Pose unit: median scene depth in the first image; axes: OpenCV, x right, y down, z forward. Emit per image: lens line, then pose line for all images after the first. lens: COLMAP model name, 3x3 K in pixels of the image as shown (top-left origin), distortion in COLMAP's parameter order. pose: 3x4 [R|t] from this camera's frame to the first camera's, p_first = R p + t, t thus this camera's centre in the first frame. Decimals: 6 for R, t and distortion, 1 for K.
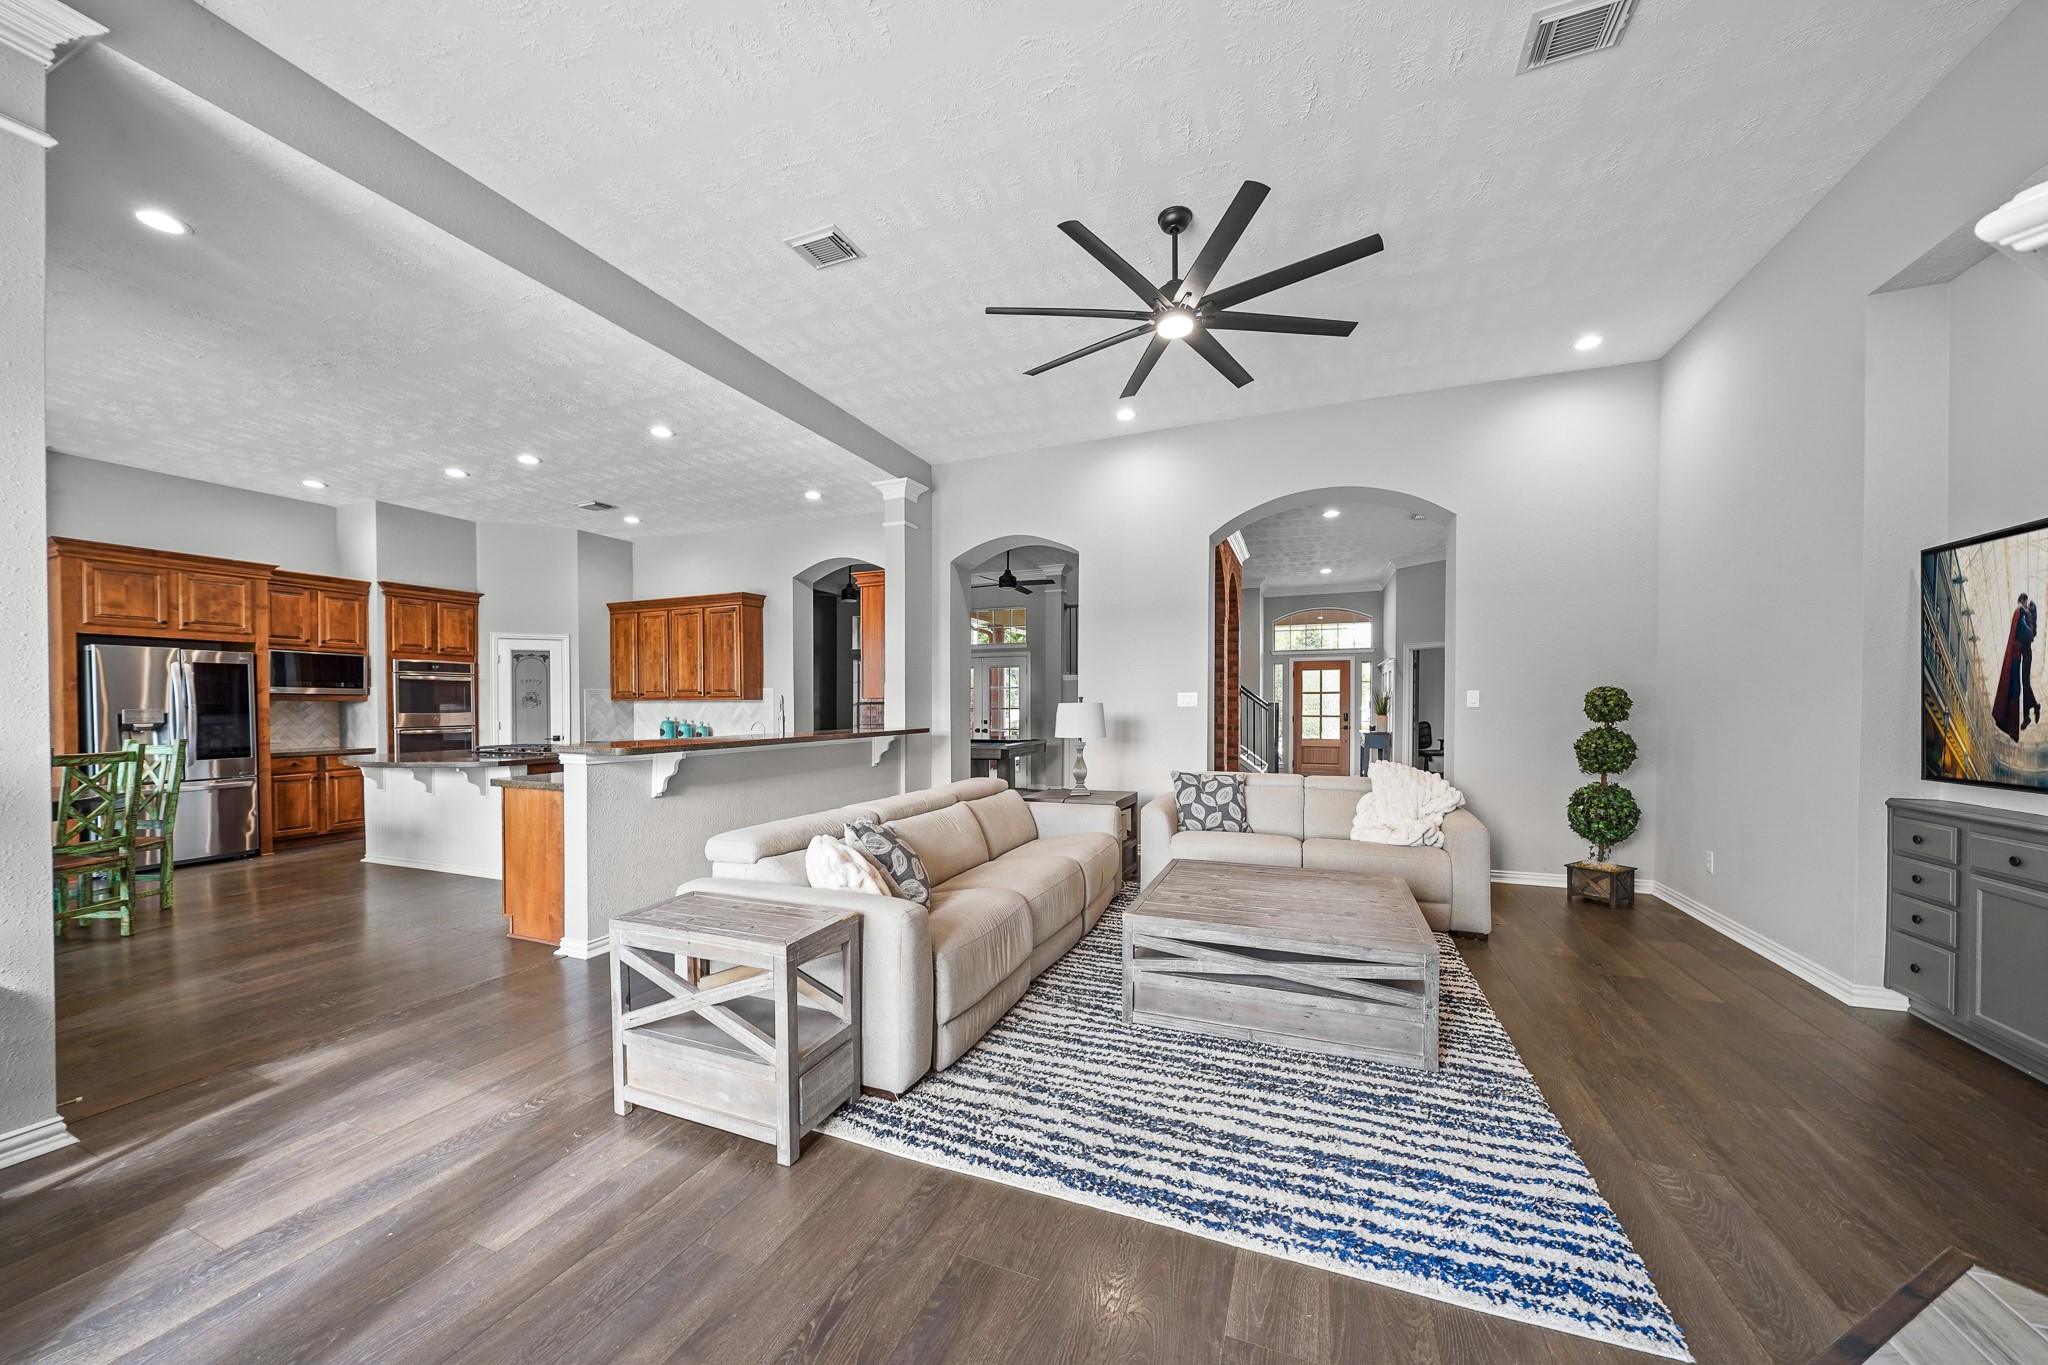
lens RADIAL K [[719.2, 0, 1020.5], [0, 719.2, 701.5], [0, 0, 1]] dist [-0.000174, 0.000128]
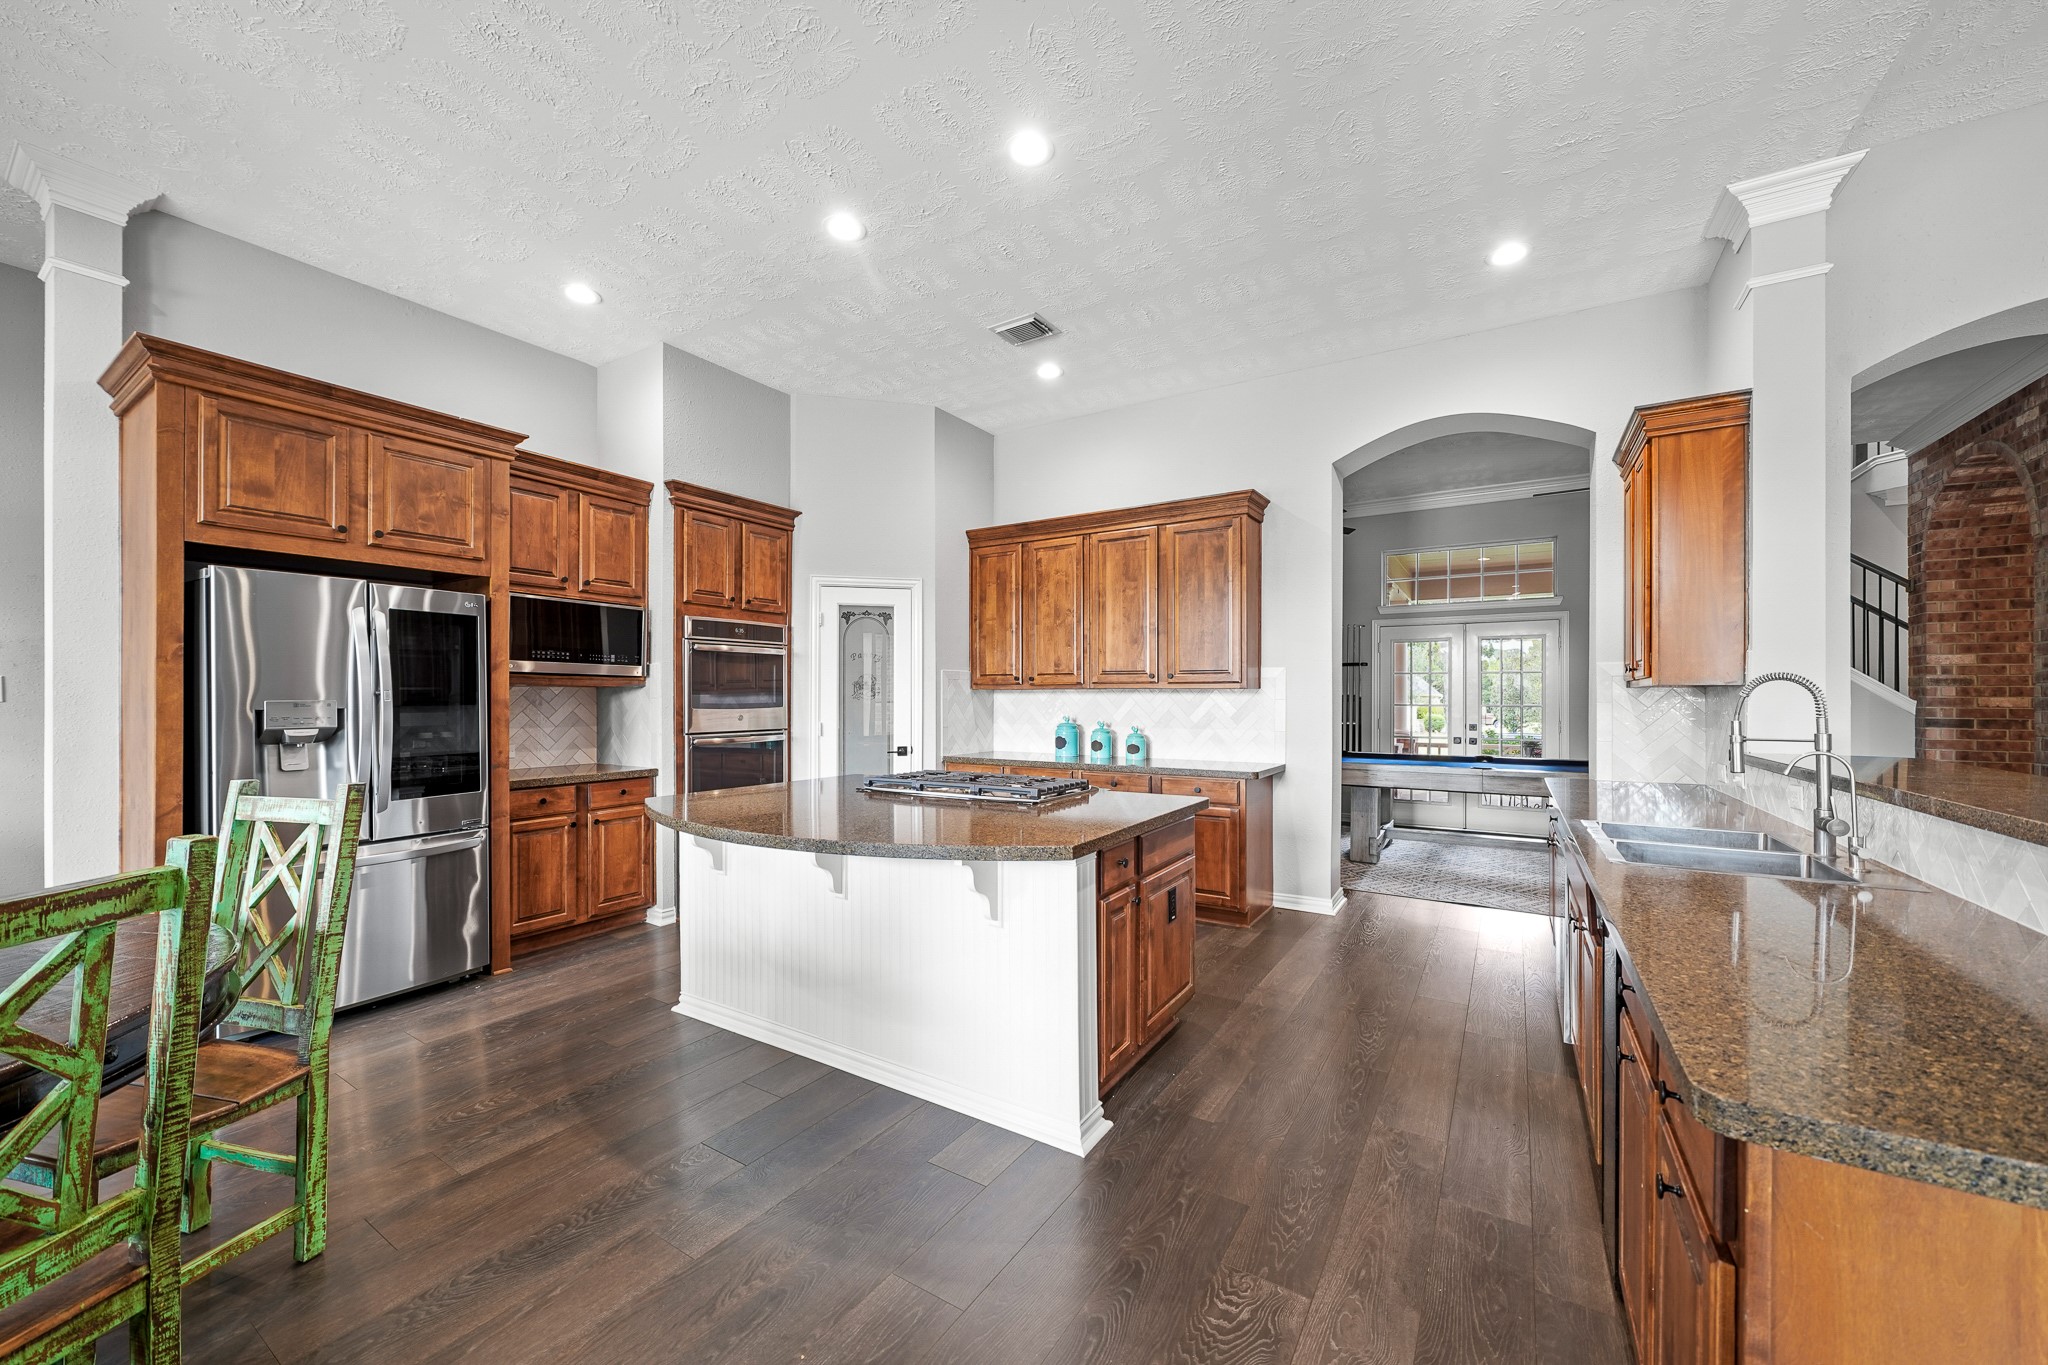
lens RADIAL K [[774.0, 0, 1024.0], [0, 774.0, 682.5], [0, 0, 1]] dist [0.008332, -0.000133]
pose [[0.984666, 0.002914, -0.174425, -0.503851], [-0.005559, 0.999877, -0.014675, 0.003177], [0.174360, 0.015419, 0.984561, 0.441833]]
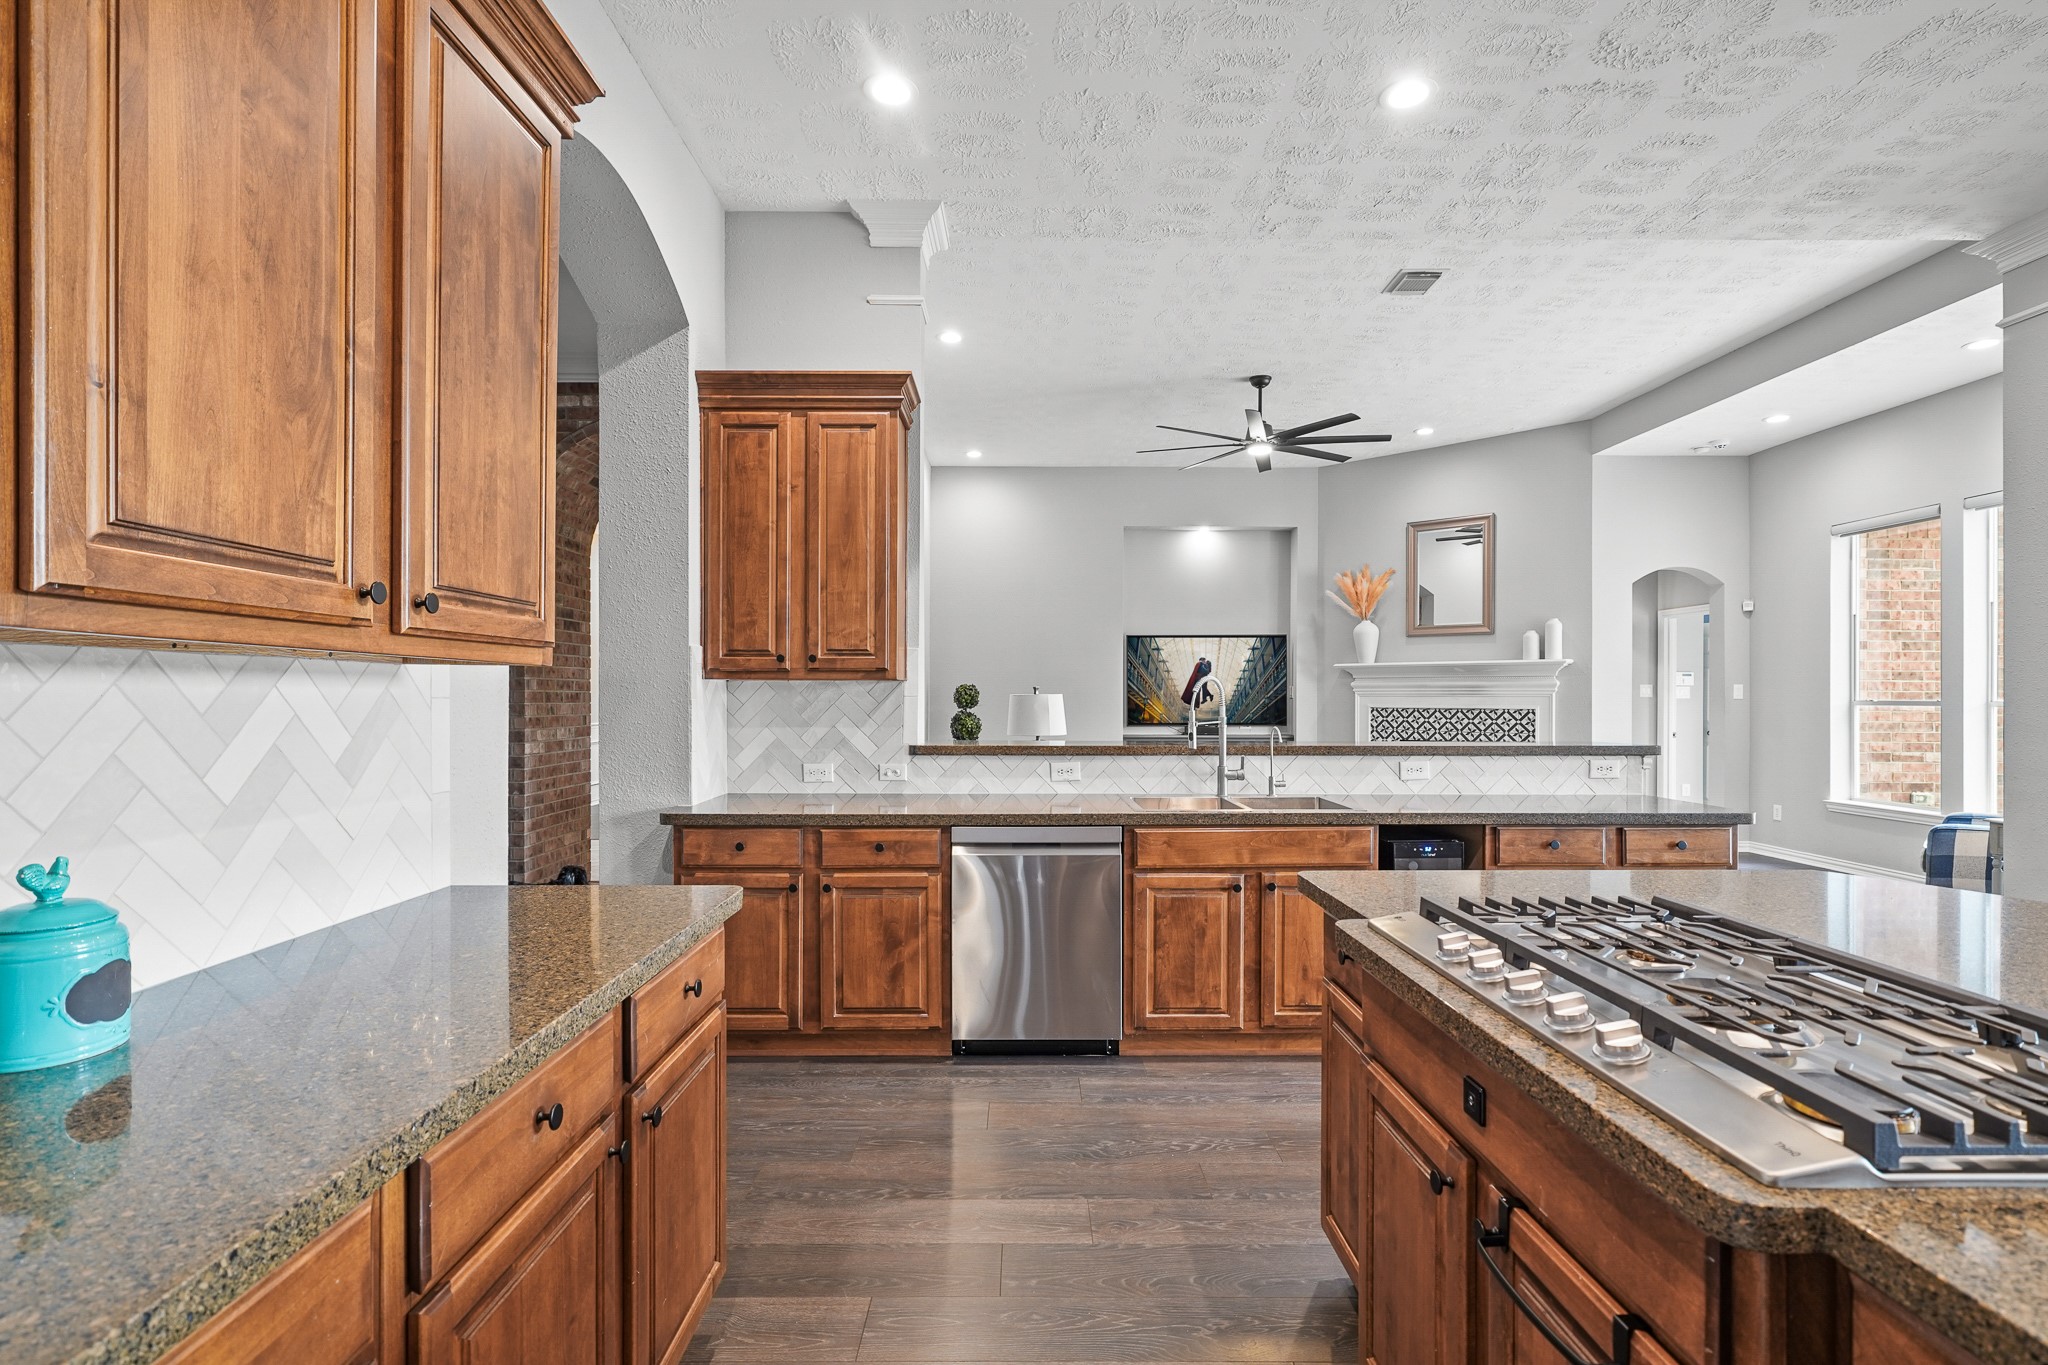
lens RADIAL K [[967.7, 0, 1024.0], [0, 967.7, 682.5], [0, 0, 1]] dist [0.000100, 0.000022]
pose [[-0.380072, 0.016470, 0.924810, -0.734624], [-0.000277, 0.999839, -0.017920, 0.007376], [-0.924957, -0.007067, -0.380006, 1.104660]]
